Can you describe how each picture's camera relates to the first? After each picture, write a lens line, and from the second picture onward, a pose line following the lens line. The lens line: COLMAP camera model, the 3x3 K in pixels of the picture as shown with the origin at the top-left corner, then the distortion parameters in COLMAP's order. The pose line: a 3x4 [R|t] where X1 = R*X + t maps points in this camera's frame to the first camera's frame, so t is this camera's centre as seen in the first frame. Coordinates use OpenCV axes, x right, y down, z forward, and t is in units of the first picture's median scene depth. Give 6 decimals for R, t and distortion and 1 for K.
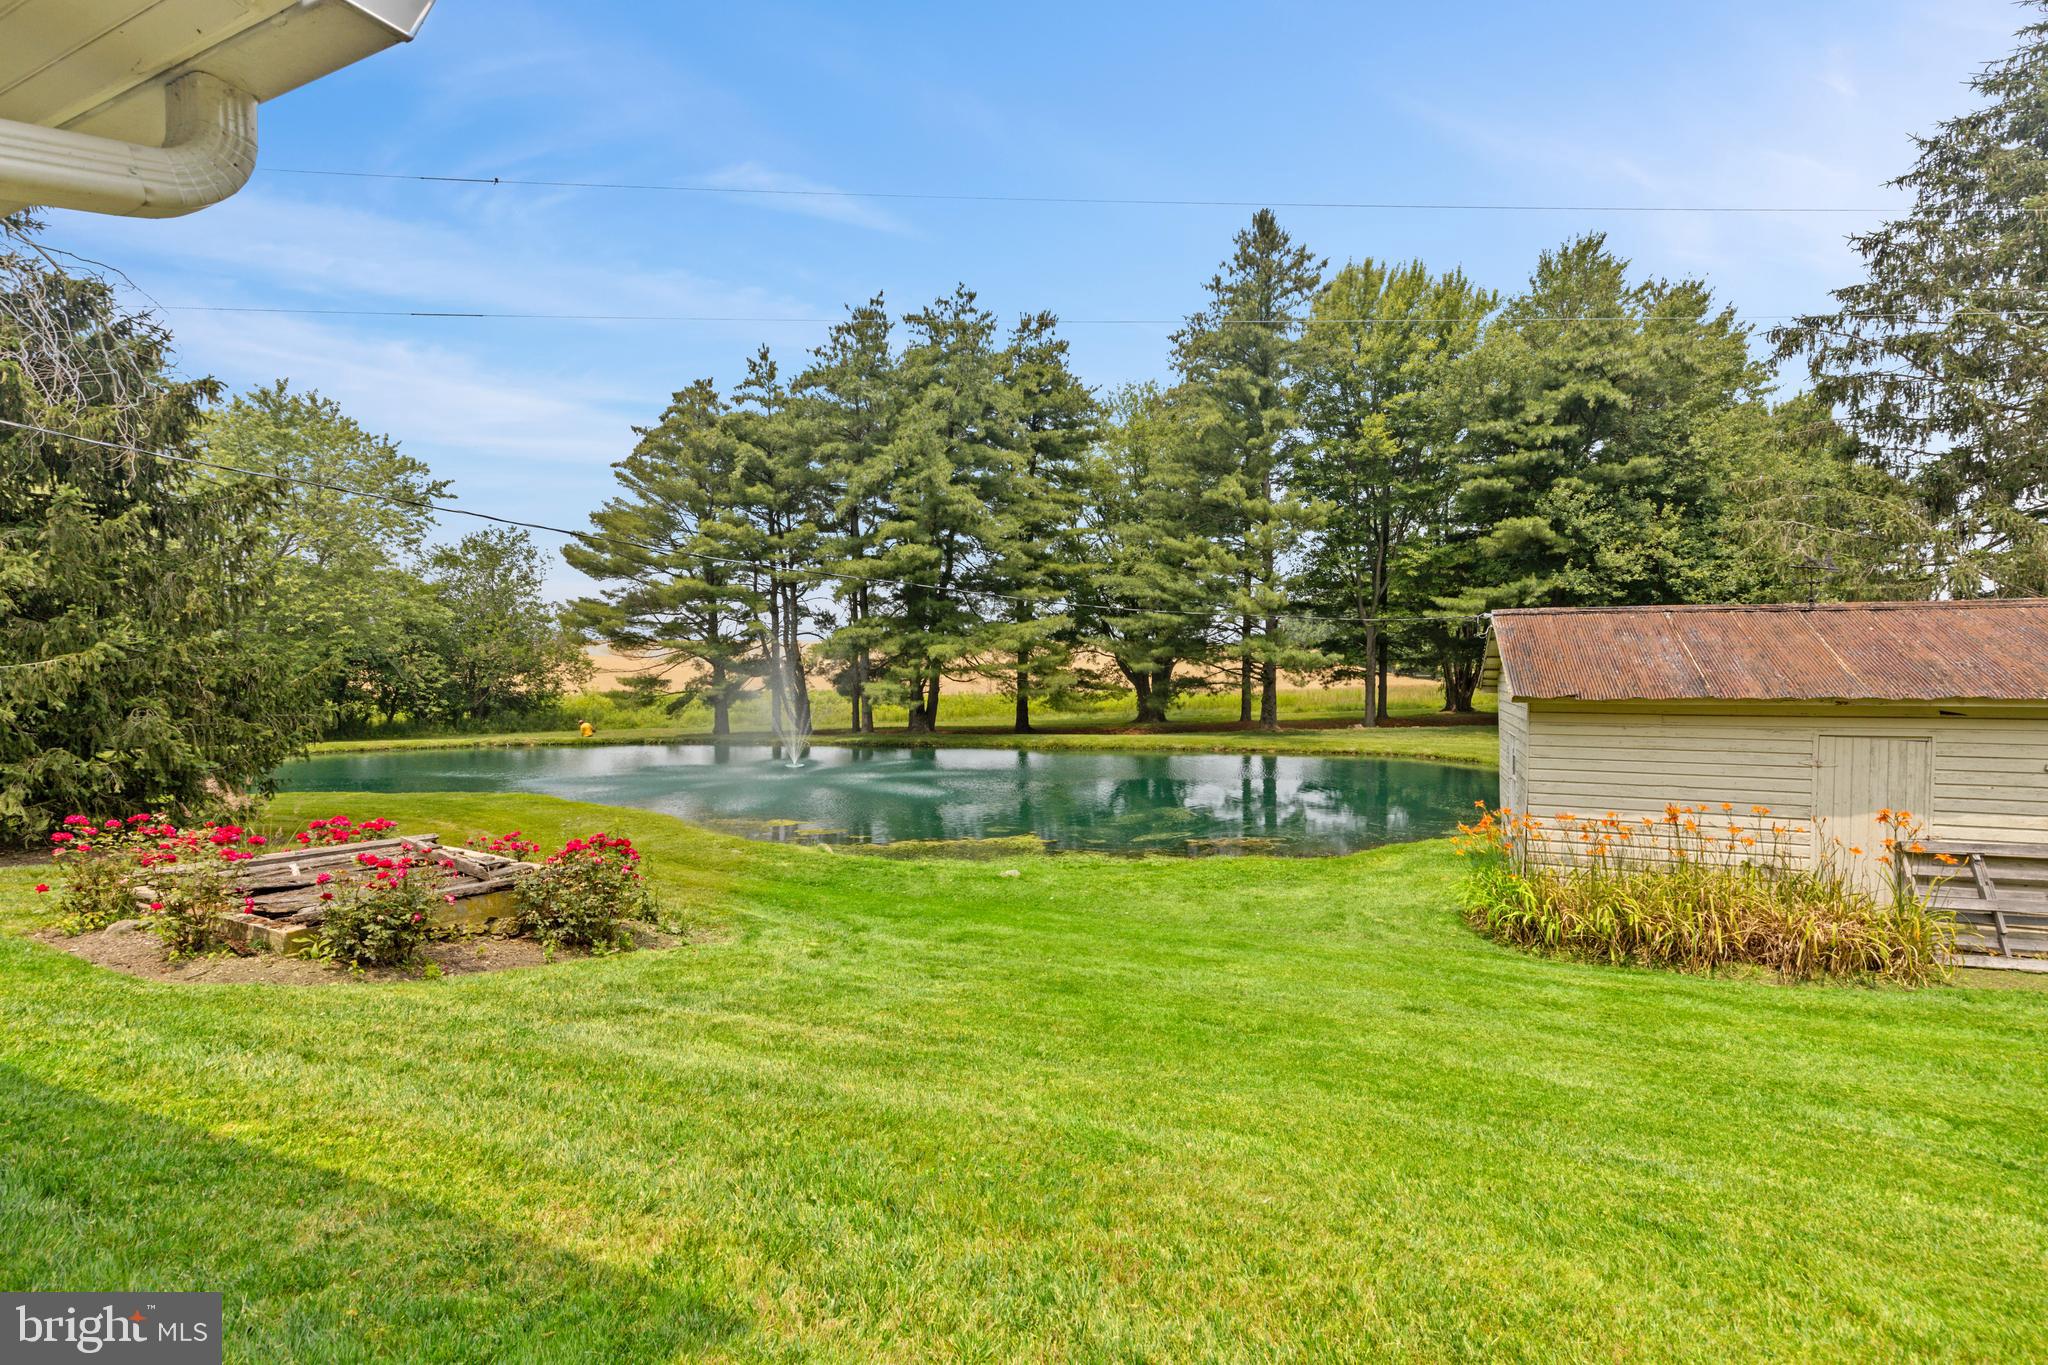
lens RADIAL K [[933.4, 0, 1038.8], [0, 933.4, 676.6], [0, 0, 1]] dist [-0.001783, -0.000092]
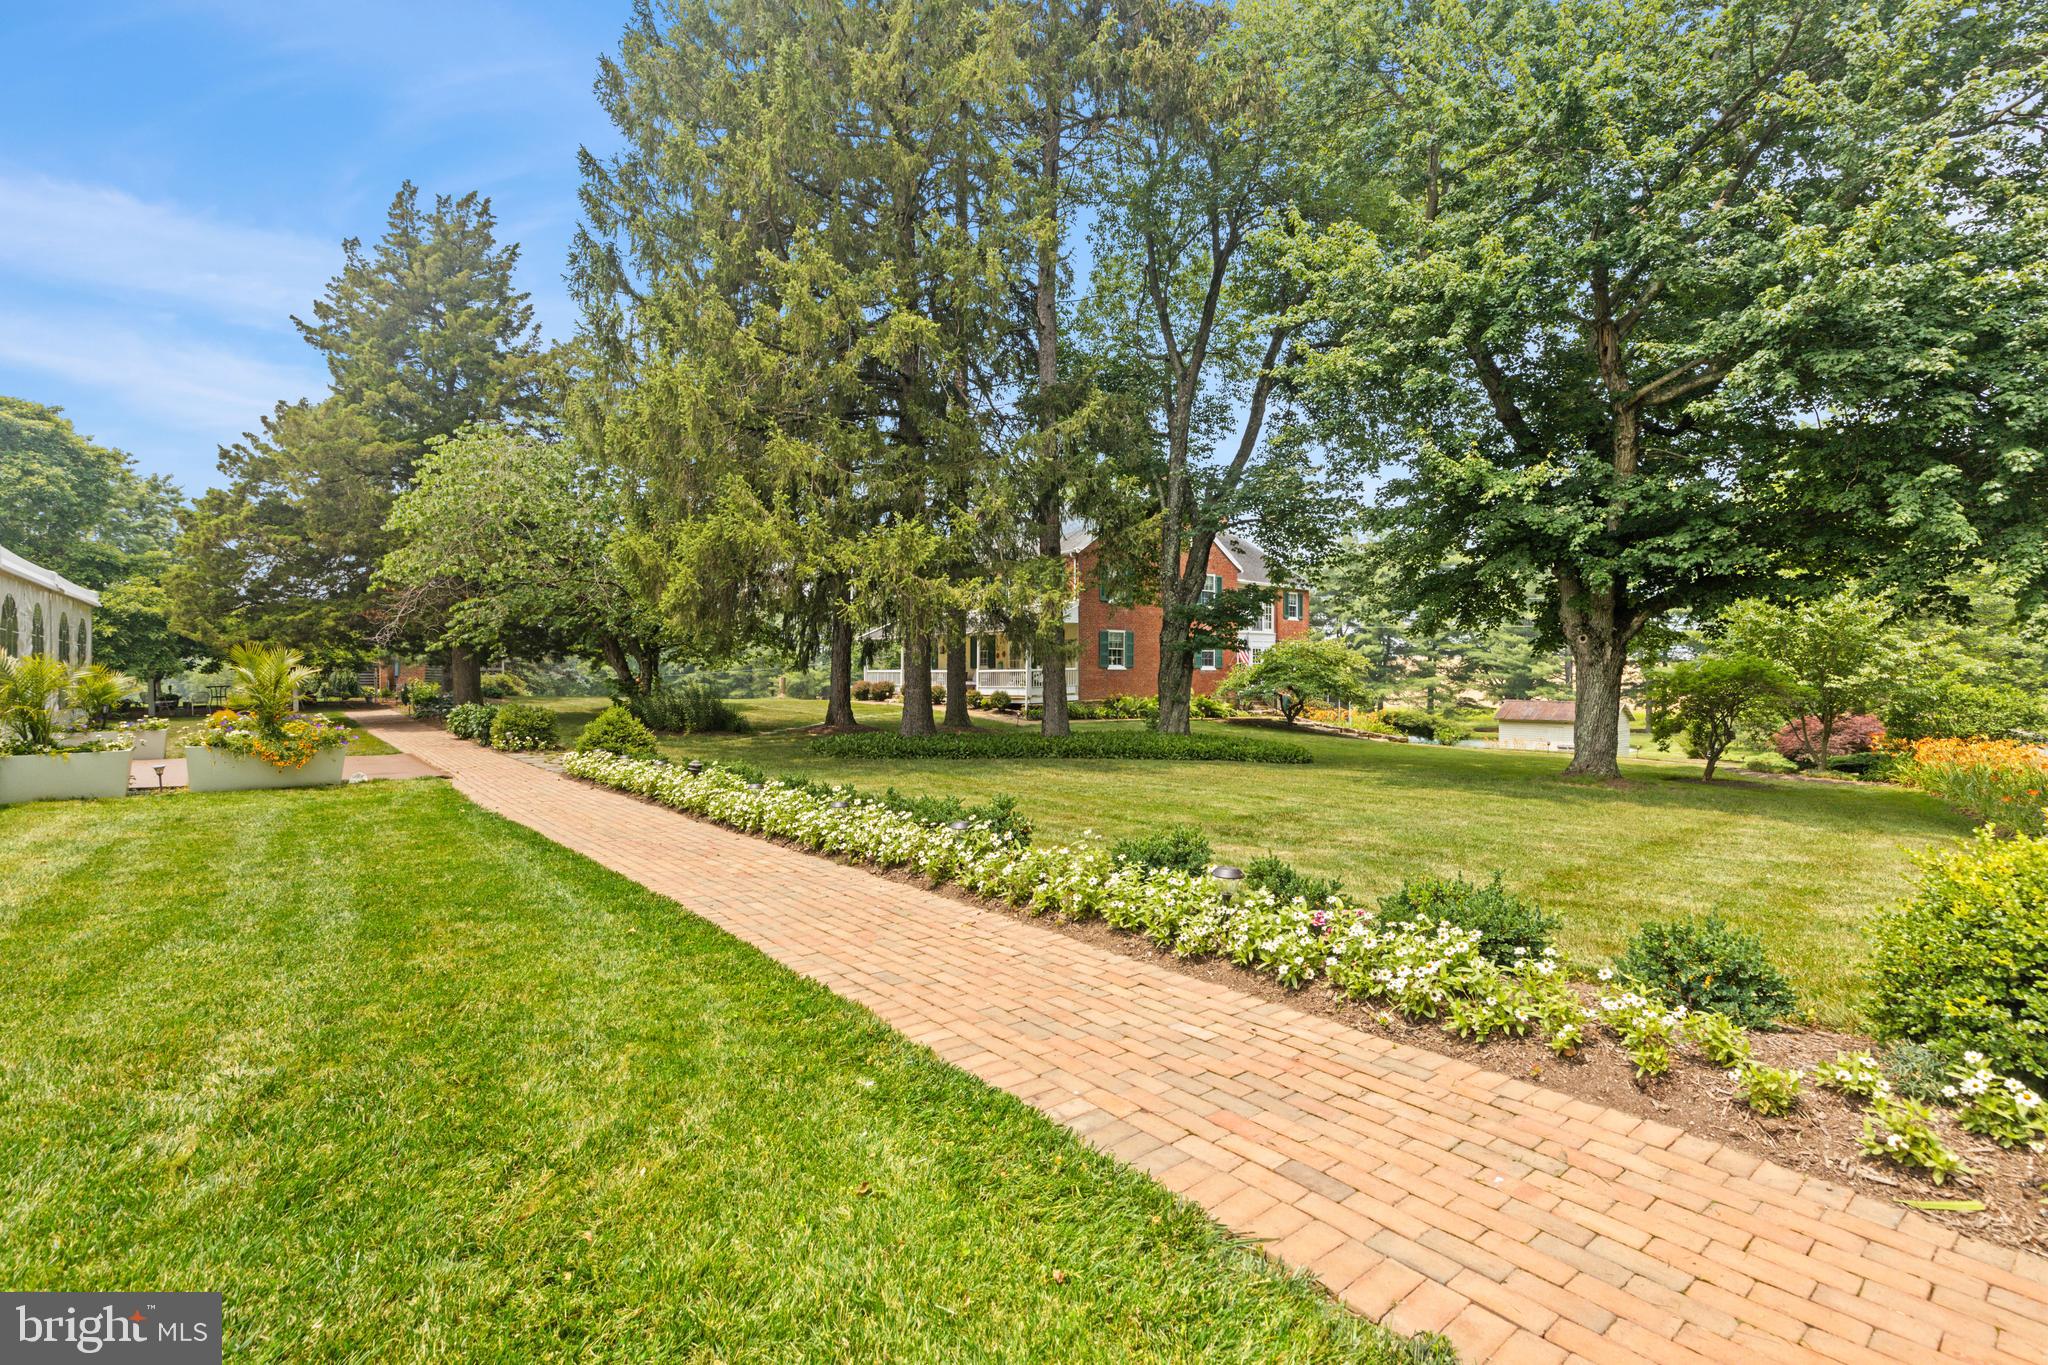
lens RADIAL K [[933.4, 0, 1021.8], [0, 933.4, 676.8], [0, 0, 1]] dist [-0.001783, -0.000092]
pose [[0.891200, -0.001012, -0.453609, 0.115500], [-0.001435, 0.999986, -0.005049, -0.044226], [0.453608, 0.005151, 0.891187, -1.181251]]
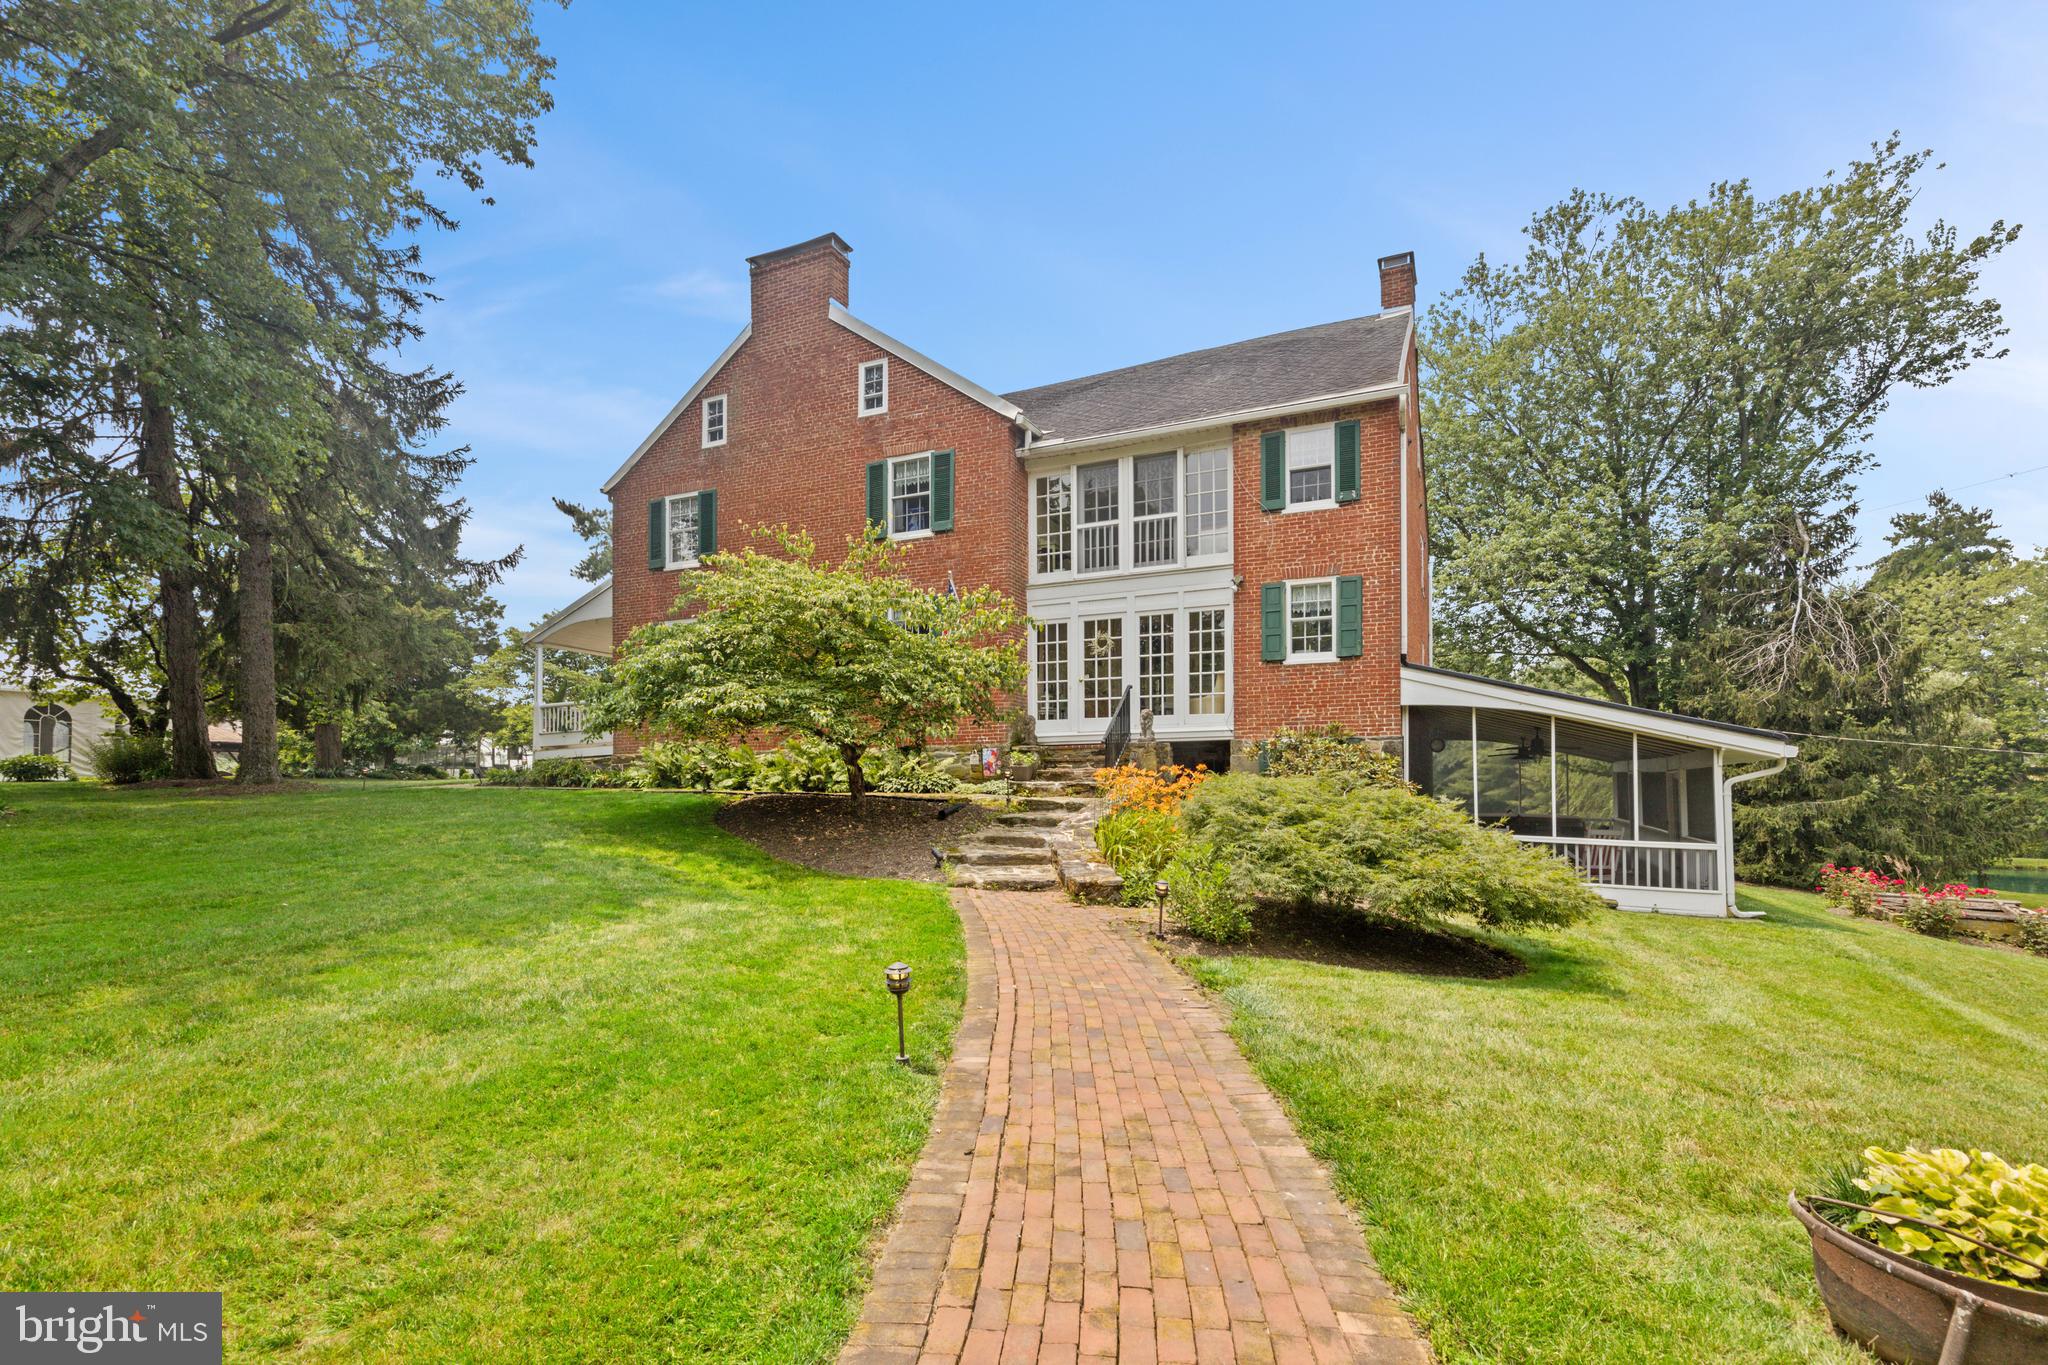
lens RADIAL K [[933.4, 0, 1023.3], [0, 933.4, 765.8], [0, 0, 1]] dist [-0.001783, -0.000092]
pose [[-0.009197, -0.010450, -0.999903, 0.250026], [-0.005810, 0.999929, -0.010397, -0.014609], [0.999941, 0.005714, -0.009257, -0.195837]]
